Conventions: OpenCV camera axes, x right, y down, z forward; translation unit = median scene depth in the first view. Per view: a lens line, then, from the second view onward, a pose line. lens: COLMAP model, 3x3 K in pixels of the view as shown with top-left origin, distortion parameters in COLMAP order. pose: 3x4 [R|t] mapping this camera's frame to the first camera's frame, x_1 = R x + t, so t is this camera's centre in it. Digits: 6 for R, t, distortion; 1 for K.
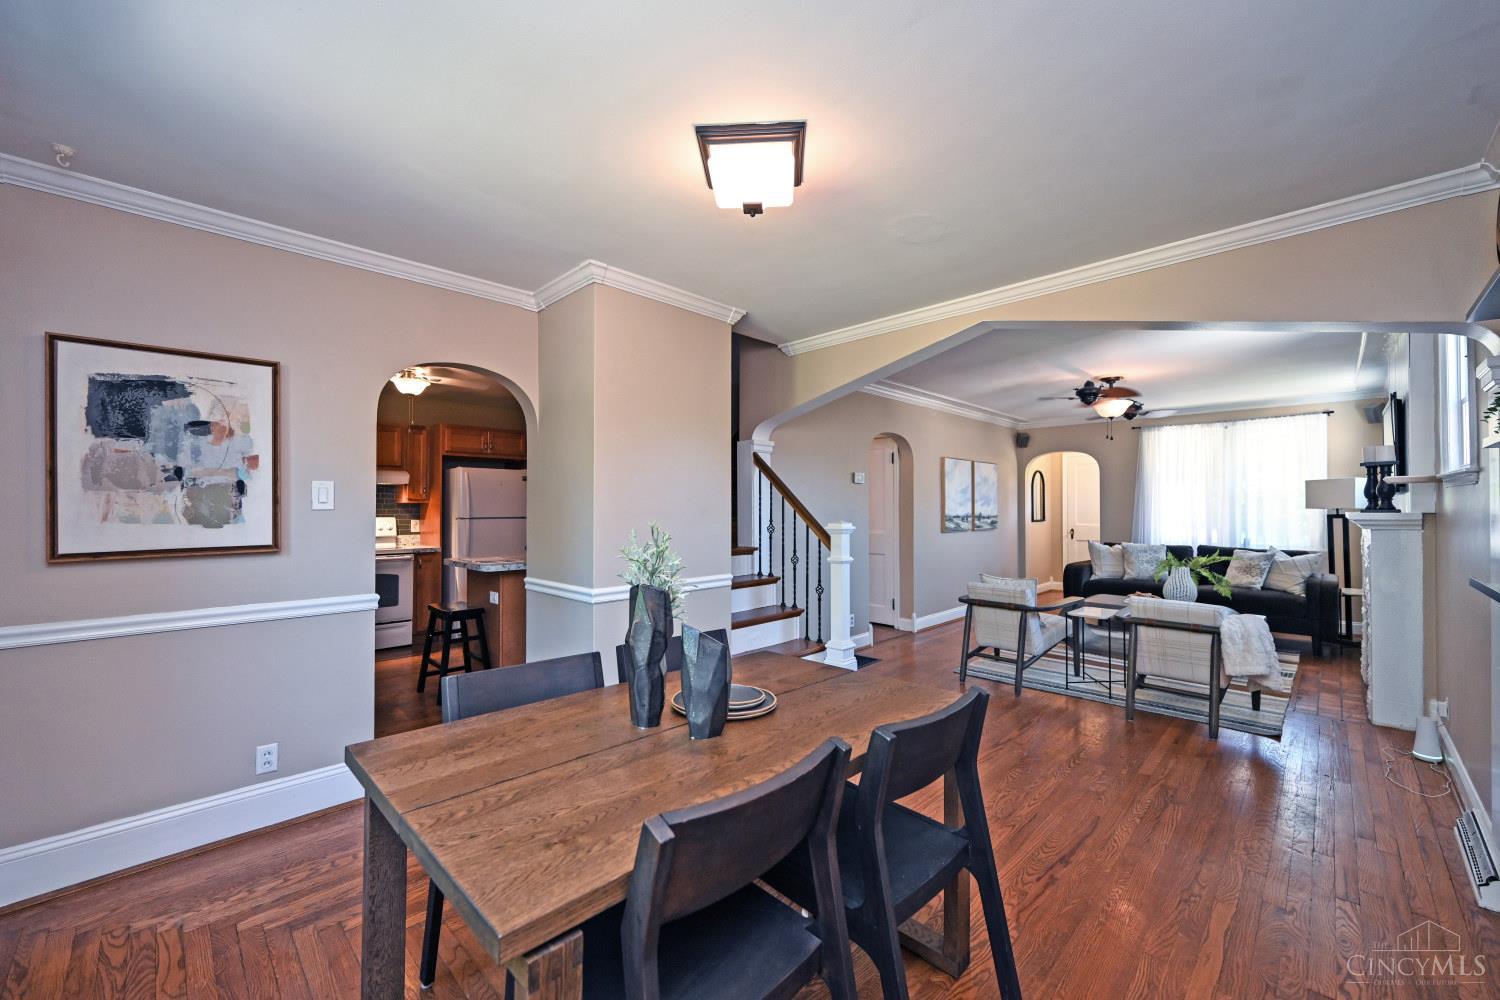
lens RADIAL K [[586.1, 0, 745.4], [0, 586.1, 501.9], [0, 0, 1]] dist [0.001086, 0.000115]
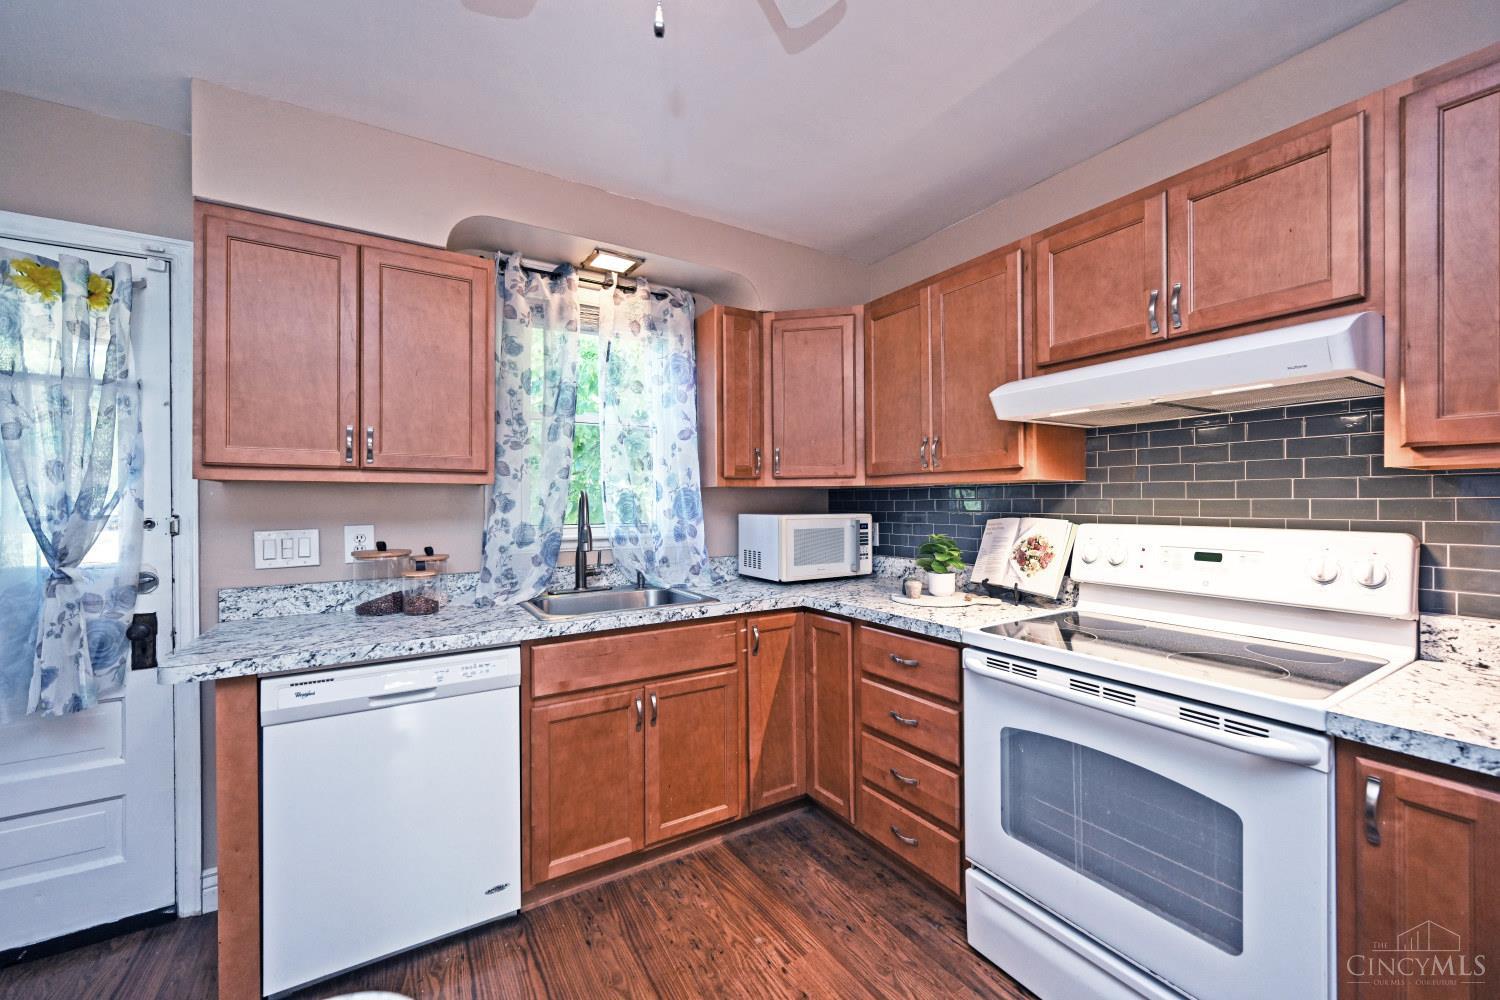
lens RADIAL K [[586.1, 0, 745.4], [0, 586.1, 501.9], [0, 0, 1]] dist [0.001086, 0.000115]
pose [[-0.231500, 0.004734, -0.972823, -0.324695], [0.015899, 0.999873, 0.001083, 0.010047], [0.972705, -0.015216, -0.231546, 0.818920]]
